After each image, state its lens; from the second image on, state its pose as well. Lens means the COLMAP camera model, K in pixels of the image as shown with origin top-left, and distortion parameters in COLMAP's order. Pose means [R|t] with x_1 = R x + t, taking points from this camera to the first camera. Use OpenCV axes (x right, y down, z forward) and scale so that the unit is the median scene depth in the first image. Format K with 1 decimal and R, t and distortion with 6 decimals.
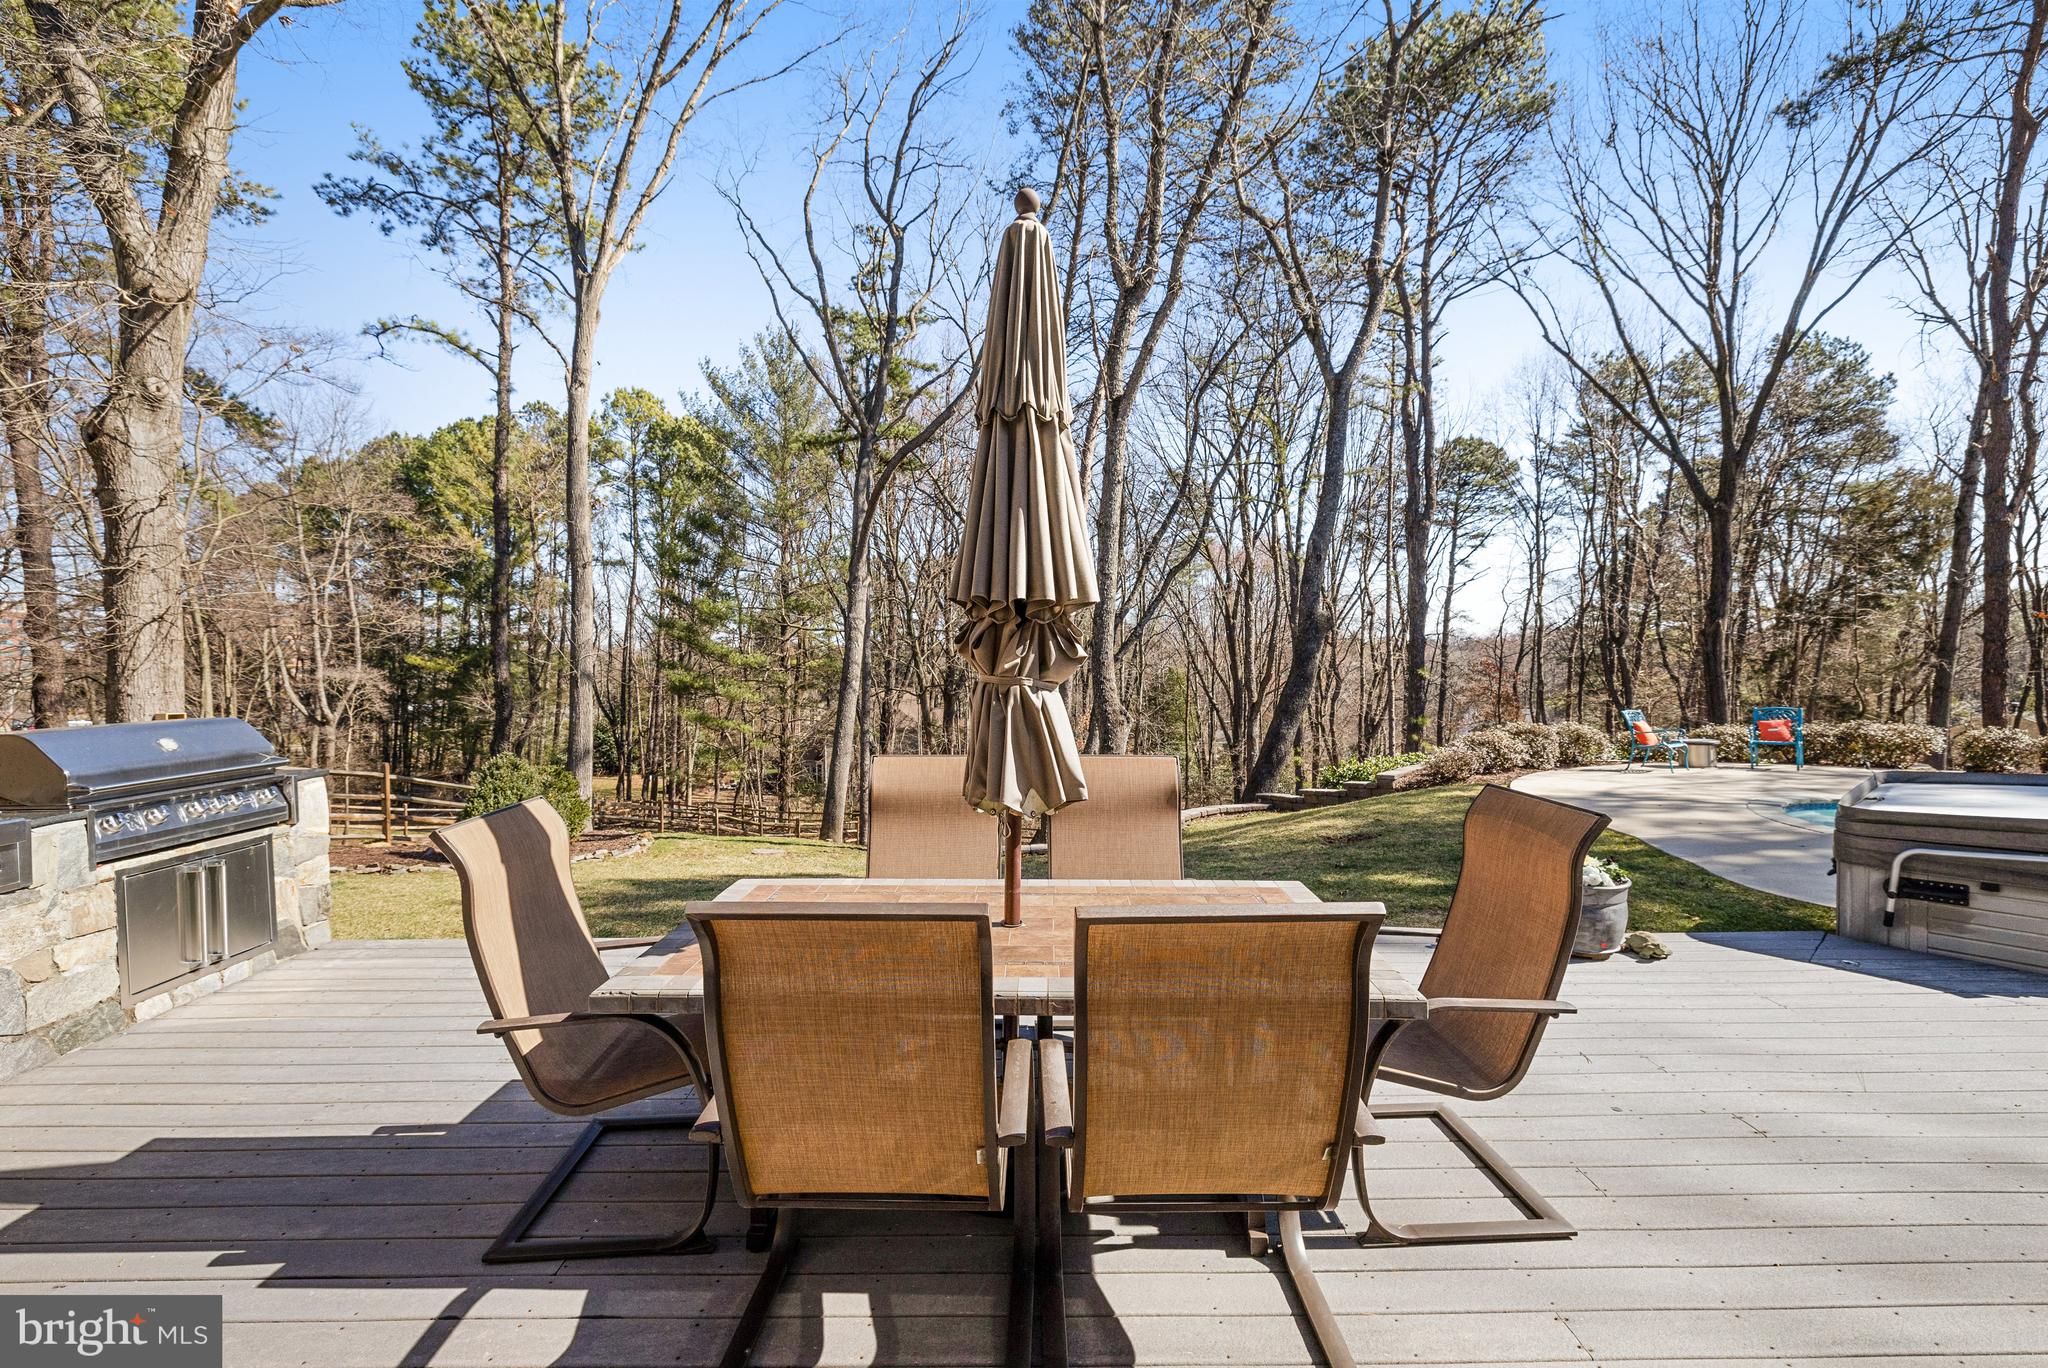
lens RADIAL K [[881.1, 0, 1031.9], [0, 881.1, 676.5], [0, 0, 1]] dist [-0.013440, 0.003525]
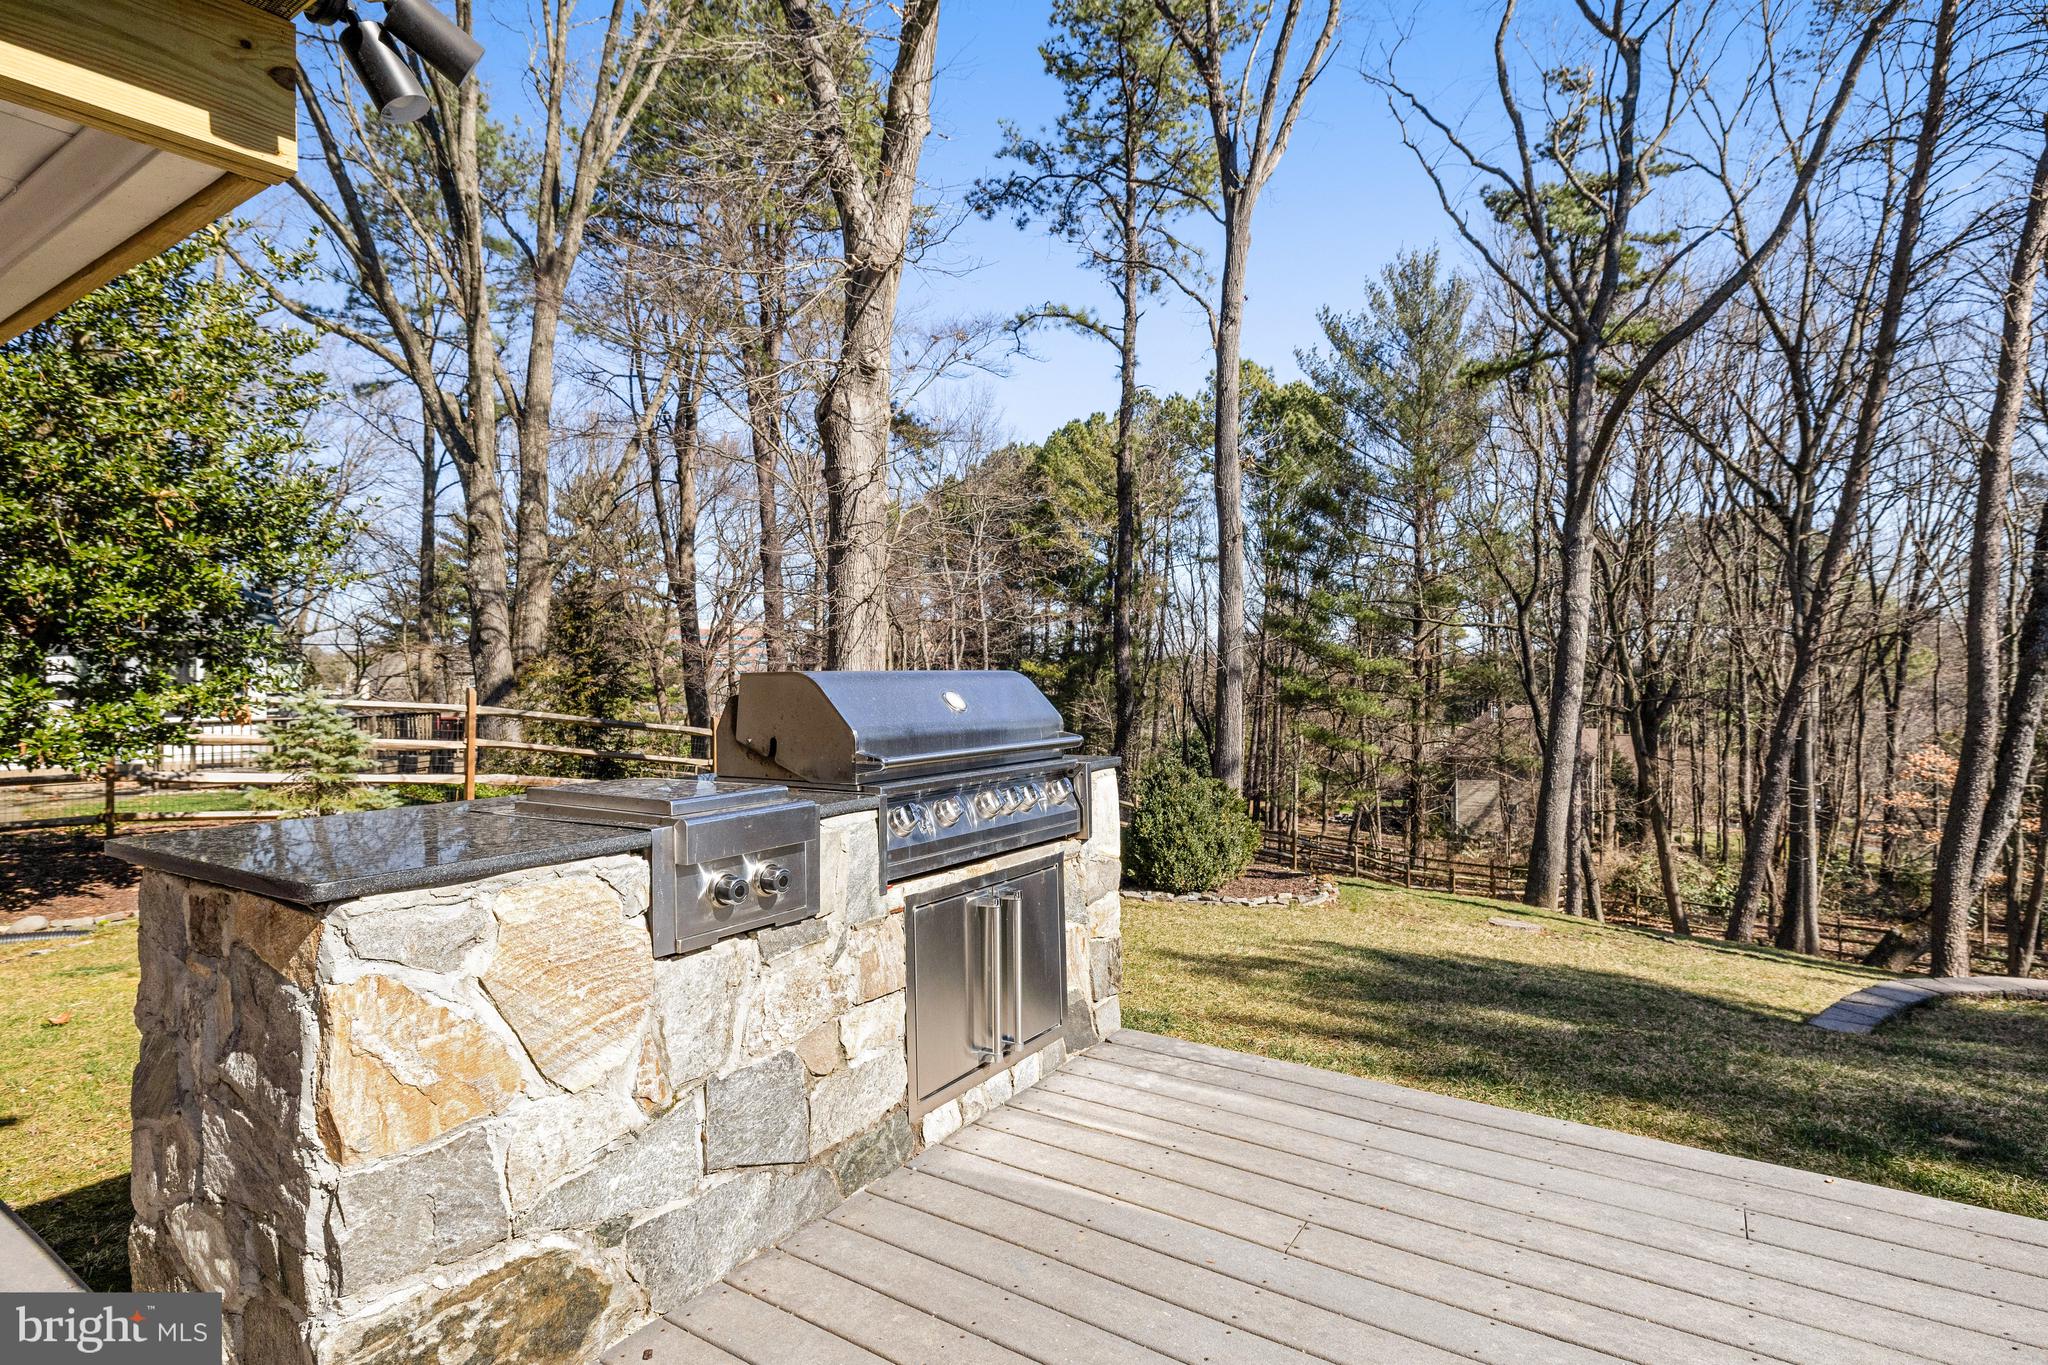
lens RADIAL K [[1034.0, 0, 1020.1], [0, 1034.0, 672.0], [0, 0, 1]] dist [-0.014043, 0.000339]
pose [[0.819037, 0.006069, -0.573709, -0.088843], [-0.016509, 0.999779, -0.012993, 0.011329], [0.573504, 0.020113, 0.818956, 0.069675]]
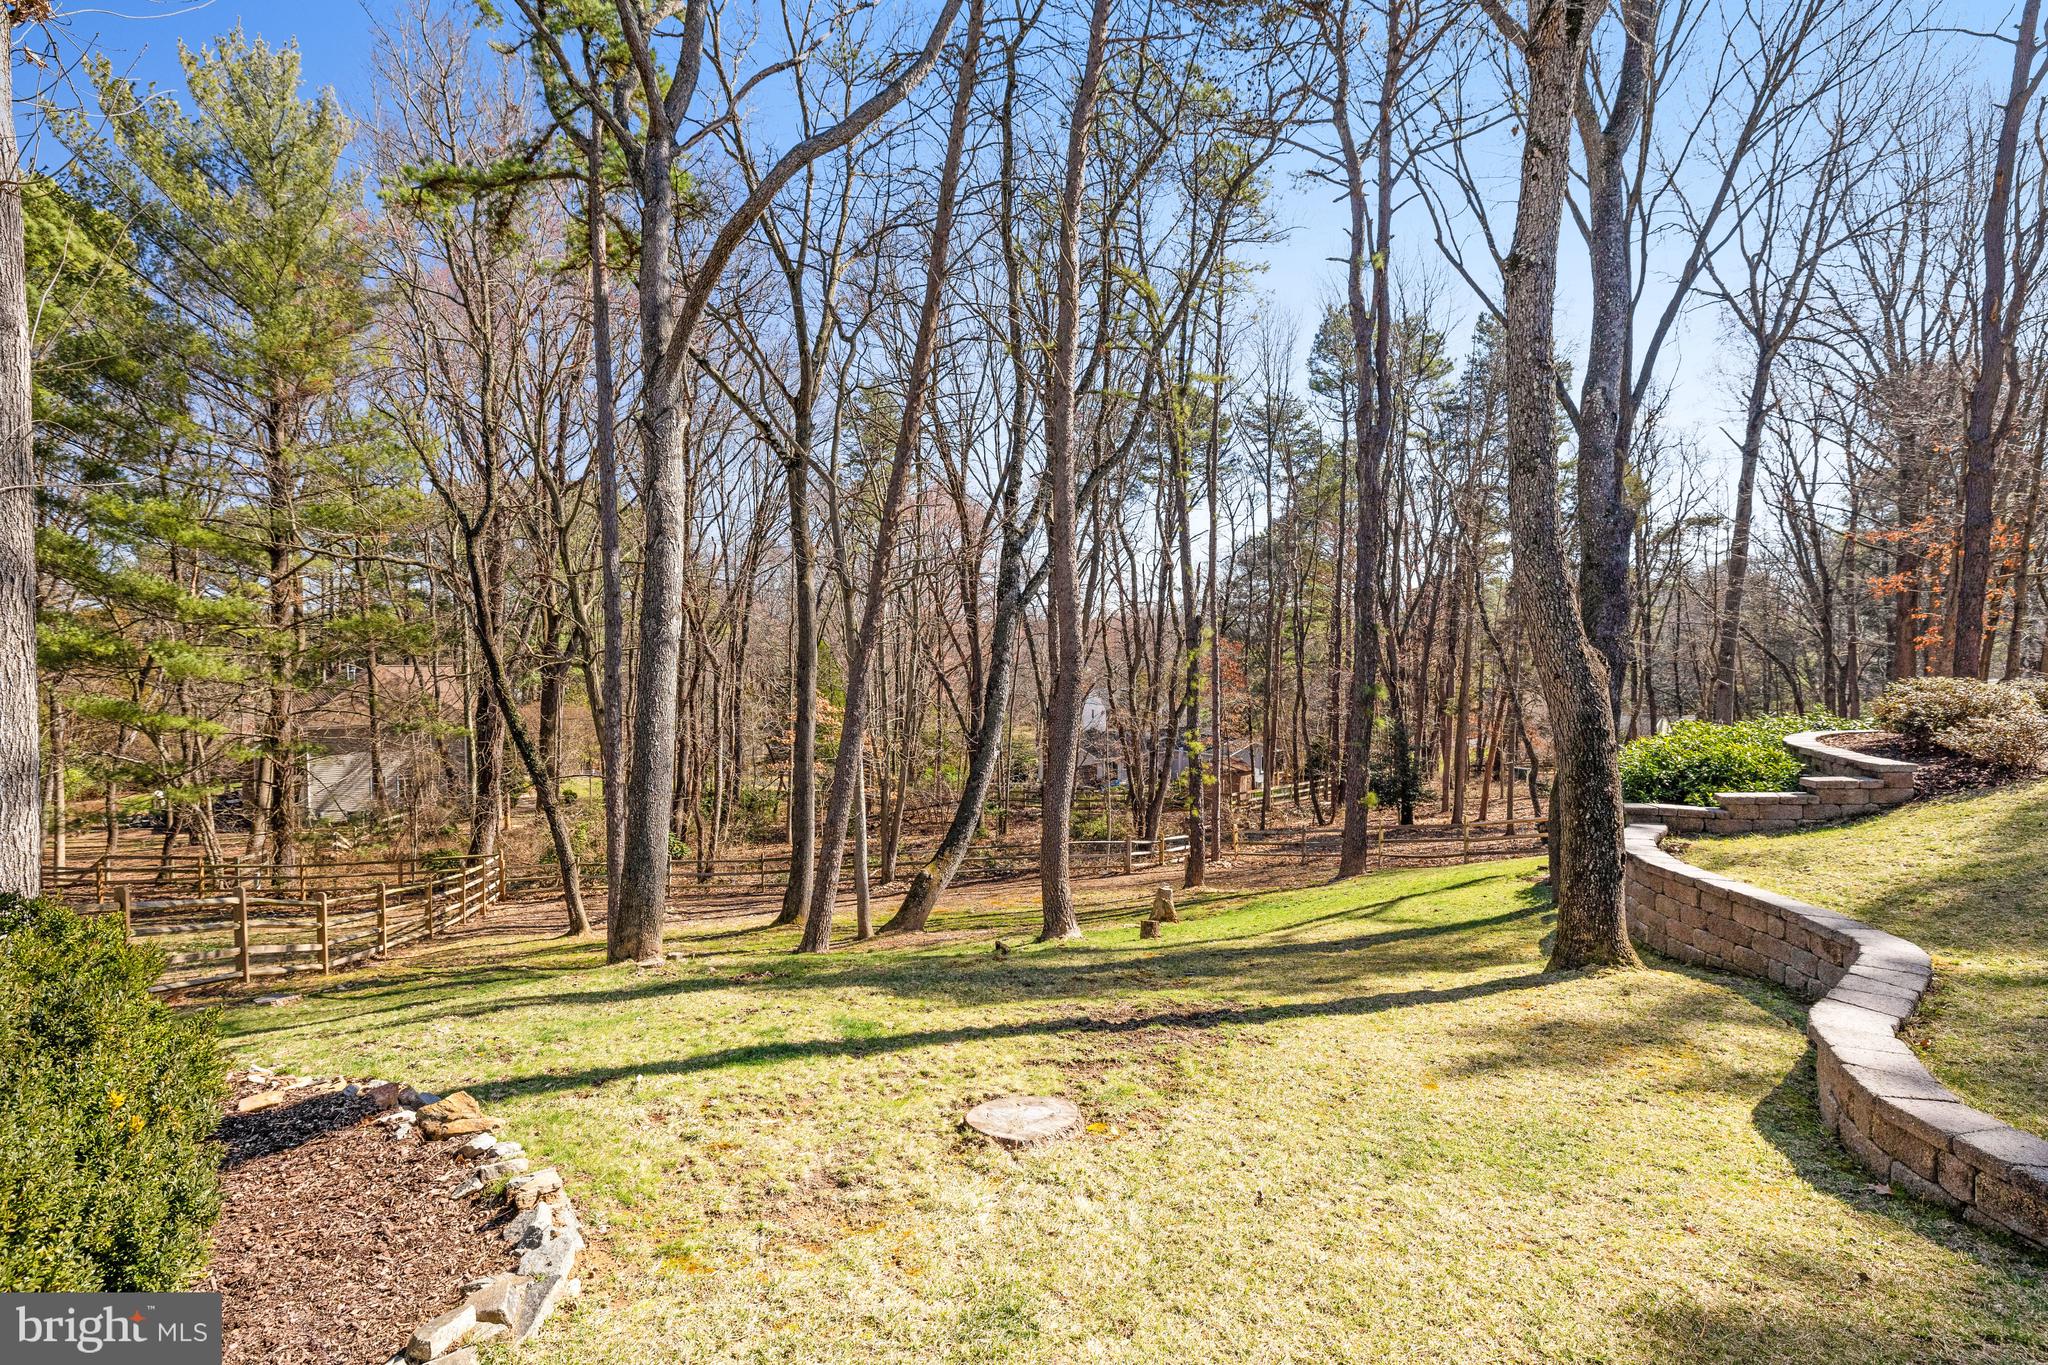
lens RADIAL K [[977.6, 0, 1015.4], [0, 977.6, 682.6], [0, 0, 1]] dist [-0.001859, -0.000488]
pose [[0.901809, -0.005022, 0.432105, -0.255048], [-0.004664, 0.999761, 0.021352, 0.029086], [-0.432109, -0.021271, 0.901570, 0.409865]]
